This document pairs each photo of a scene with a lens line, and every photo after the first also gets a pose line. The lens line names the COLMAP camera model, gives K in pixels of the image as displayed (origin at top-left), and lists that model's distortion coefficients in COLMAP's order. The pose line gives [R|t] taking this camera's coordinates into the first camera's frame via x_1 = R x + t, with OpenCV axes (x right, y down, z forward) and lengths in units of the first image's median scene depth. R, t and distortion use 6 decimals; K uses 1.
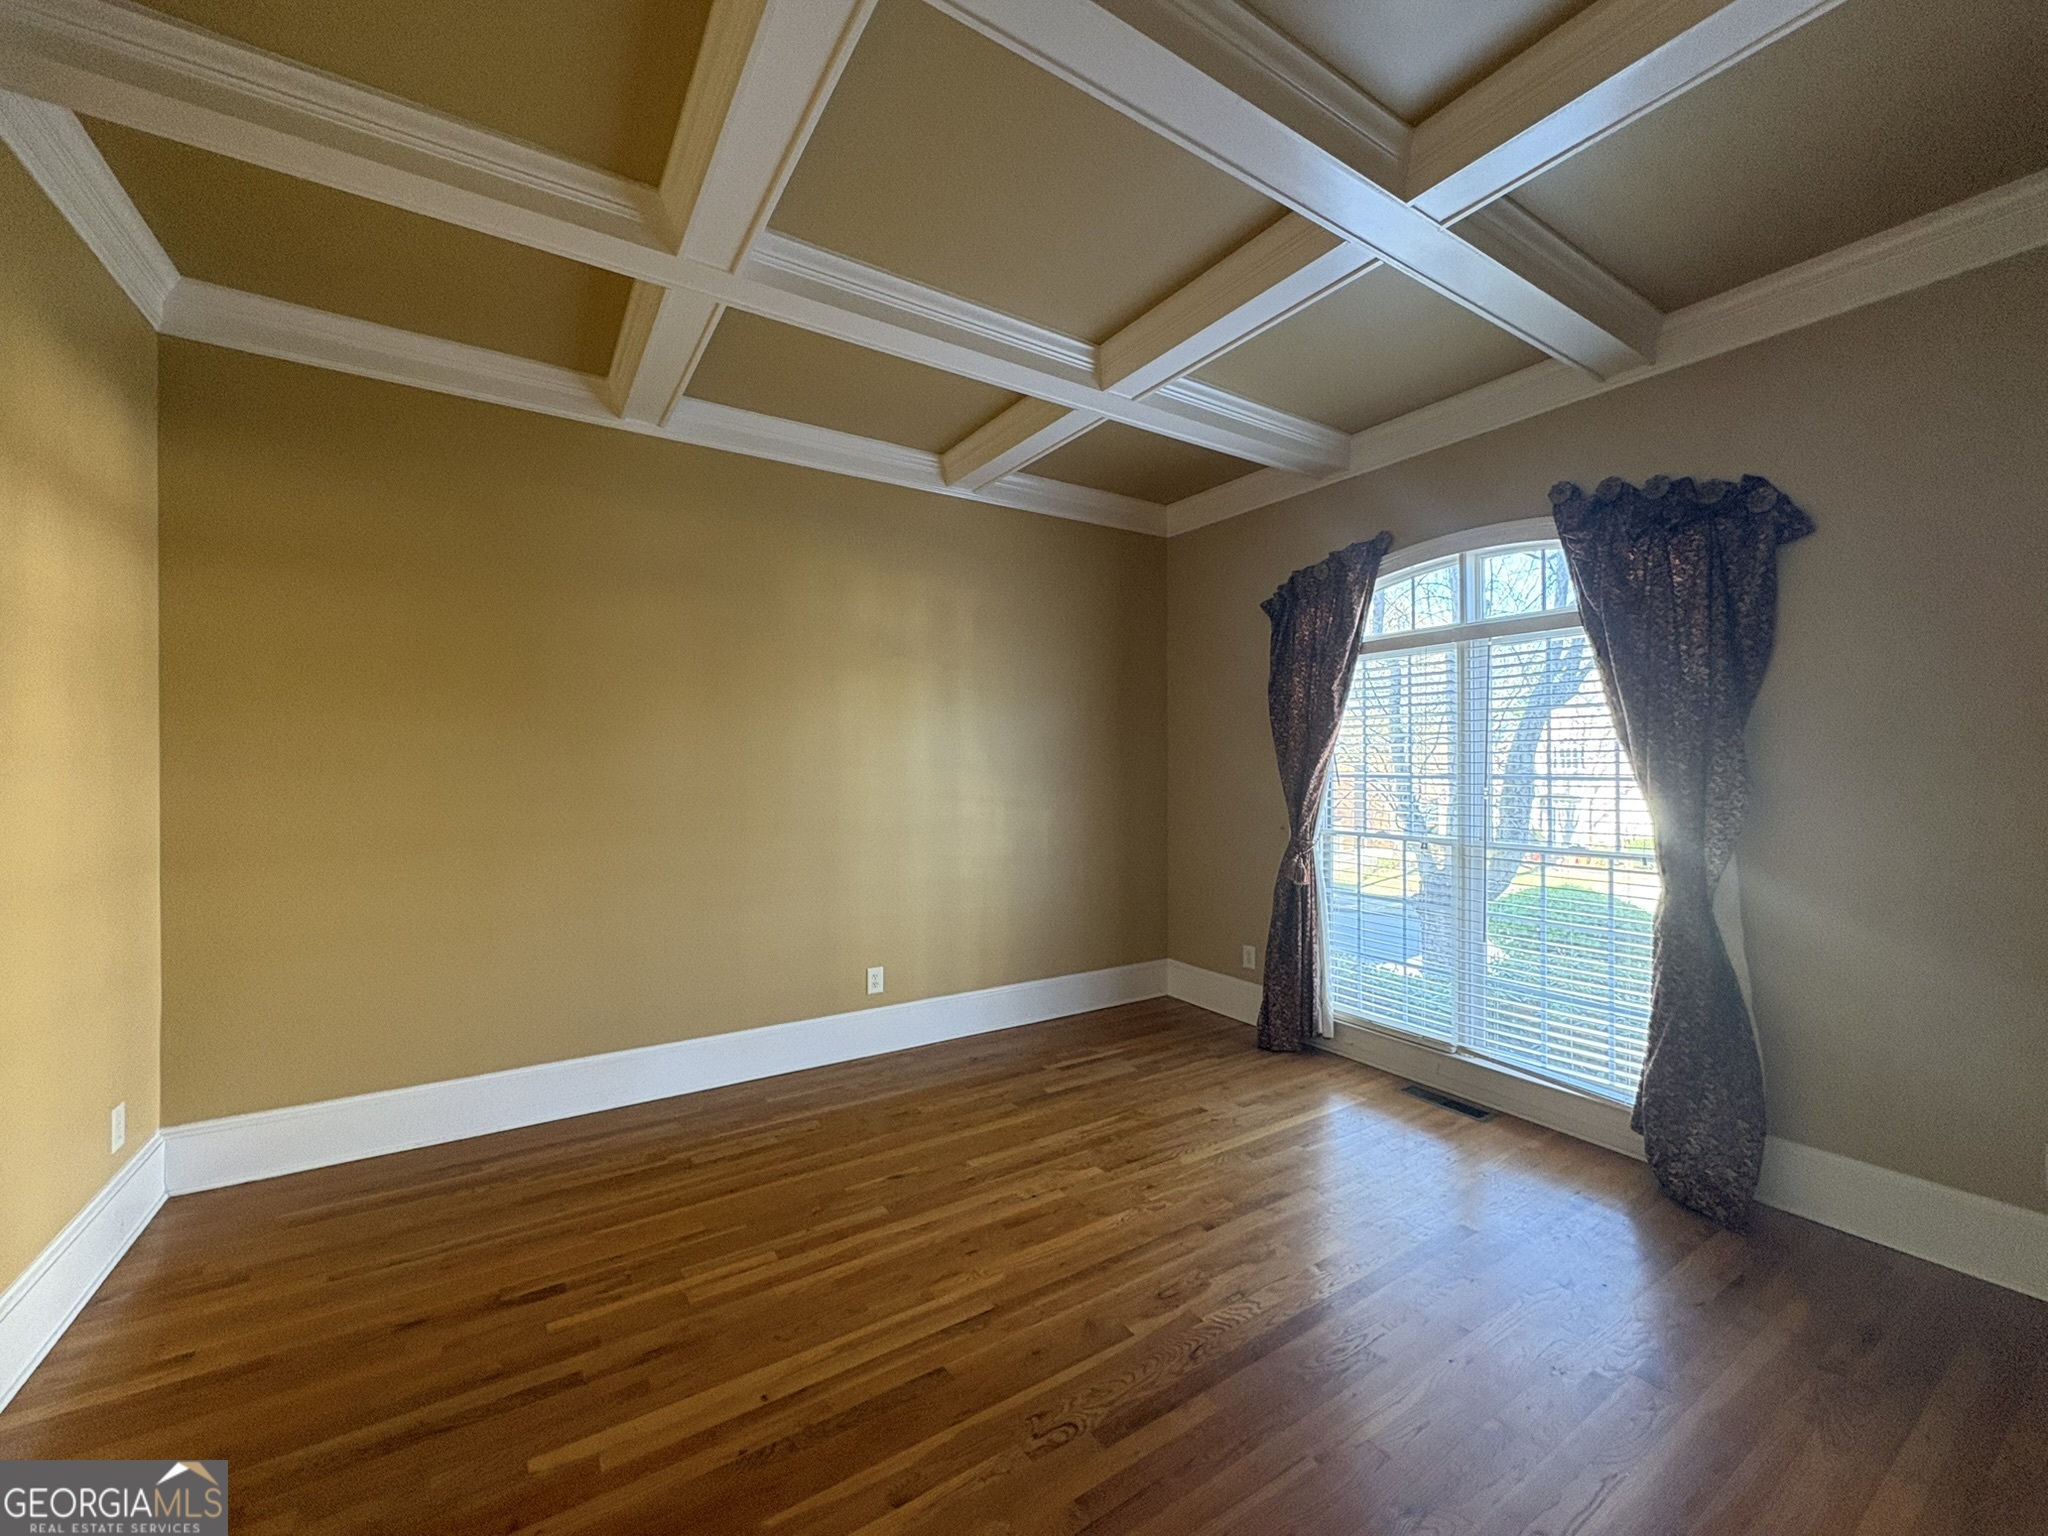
lens RADIAL K [[816.0, 0, 1023.1], [0, 816.0, 768.2], [0, 0, 1]] dist [0.001582, -0.000454]
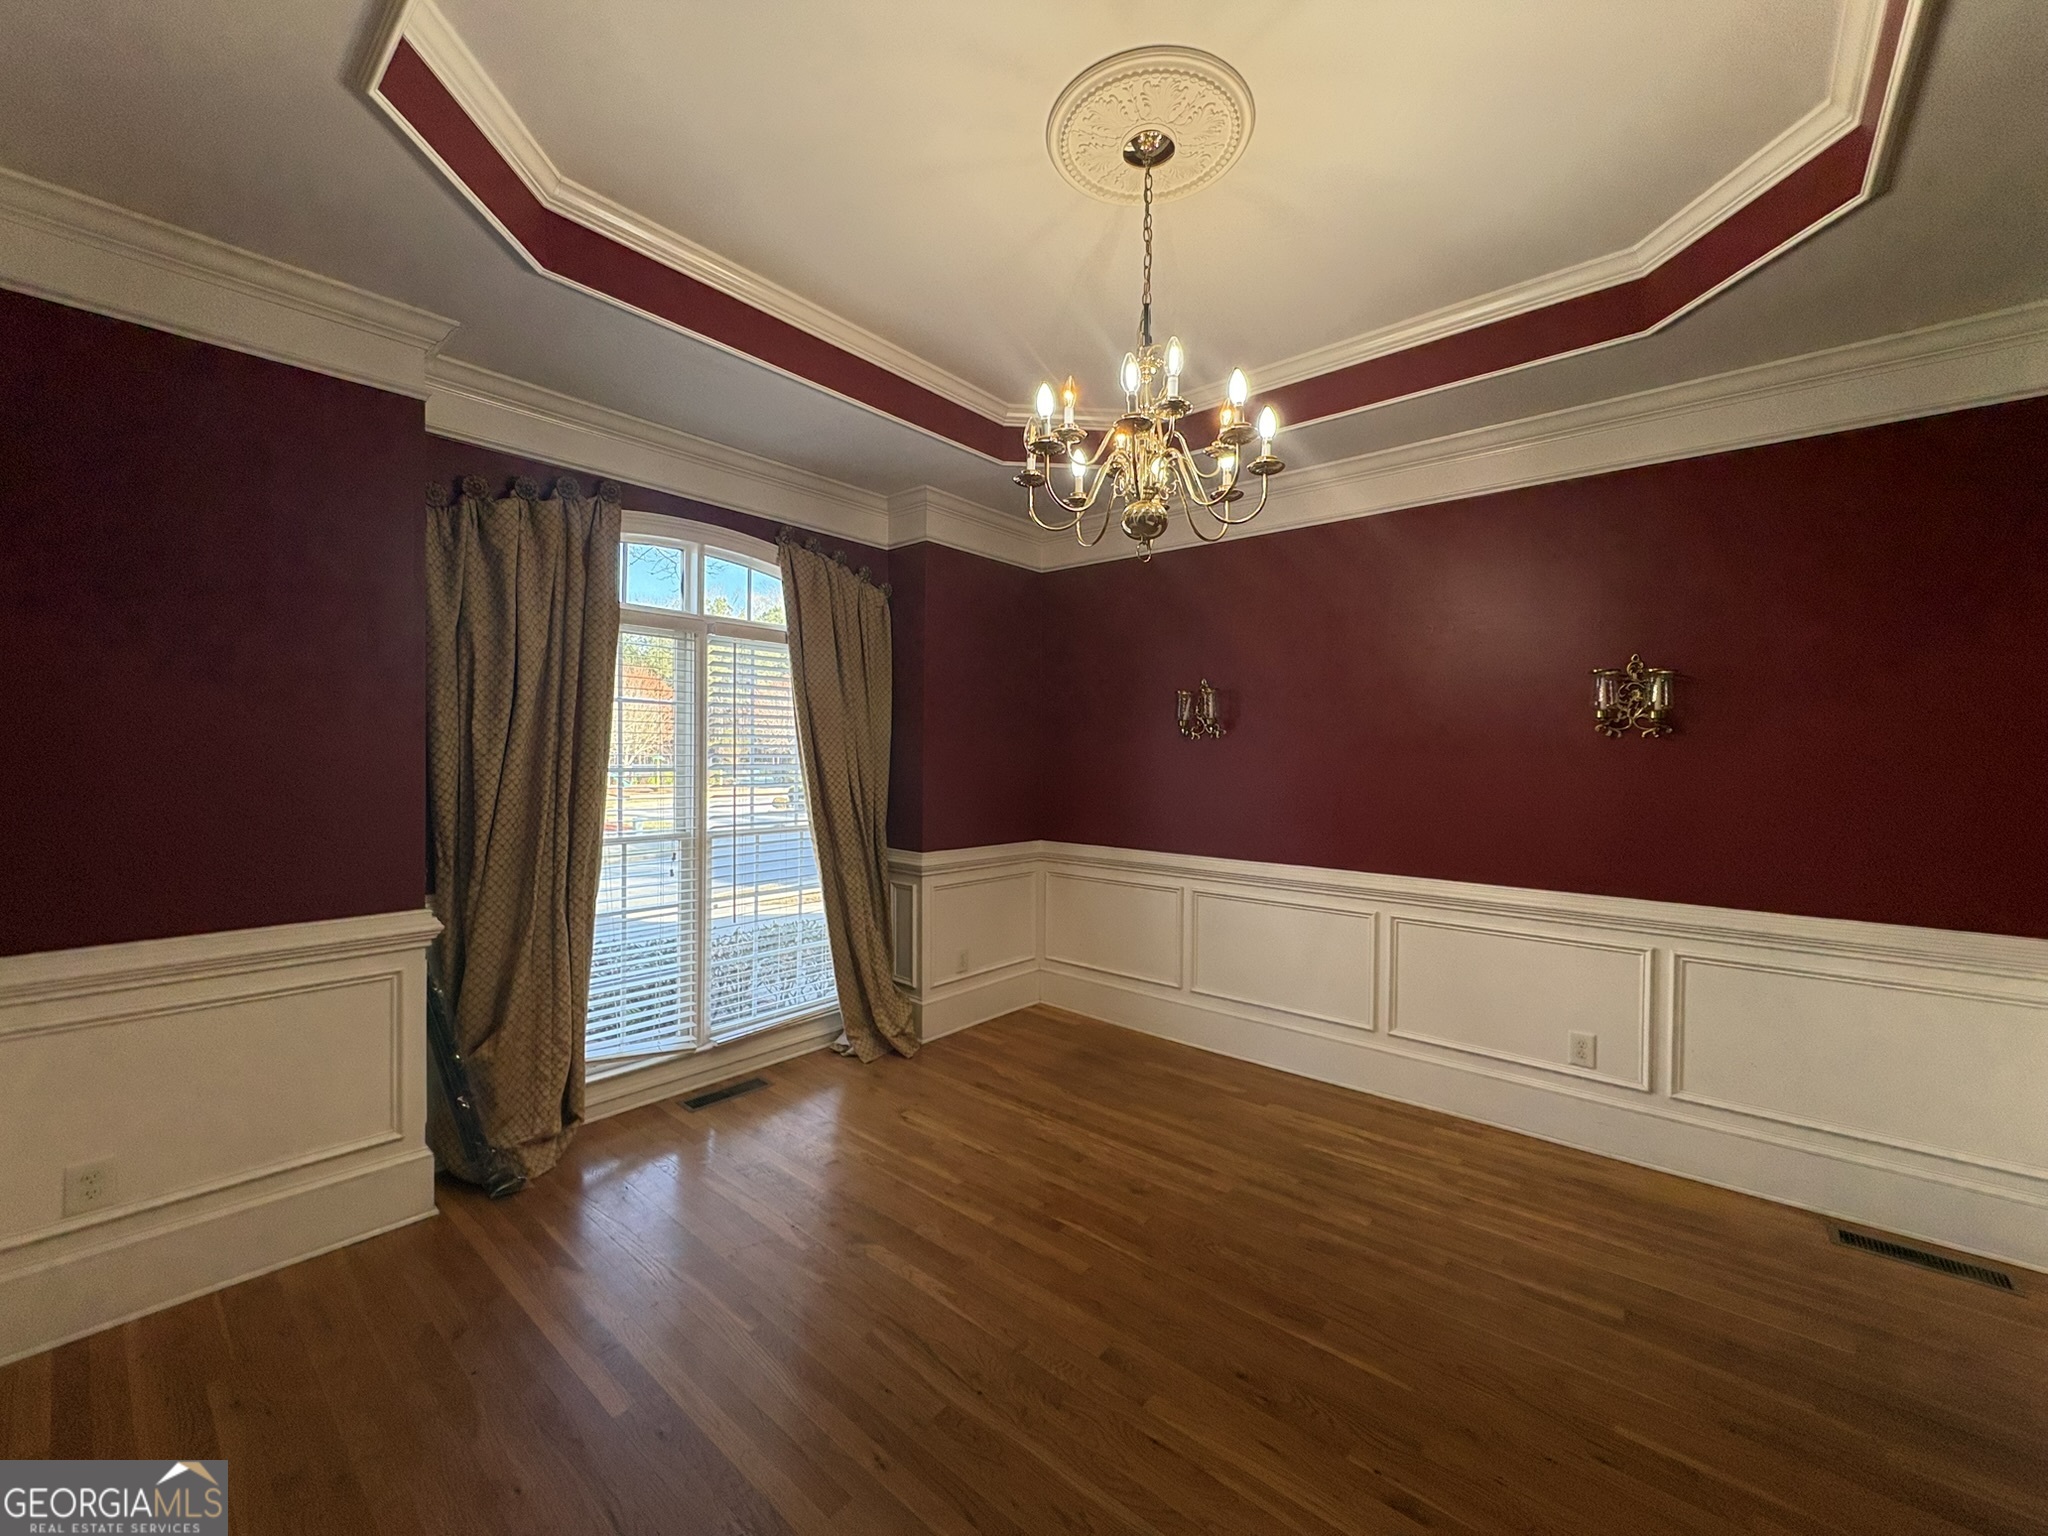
lens RADIAL K [[816.0, 0, 1024.0], [0, 816.0, 758.7], [0, 0, 1]] dist [0.001582, -0.000454]
pose [[-0.279831, -0.008019, 0.960016, -0.535459], [0.000046, 0.999965, 0.008366, -0.014066], [-0.960049, 0.002385, -0.279821, 0.945367]]
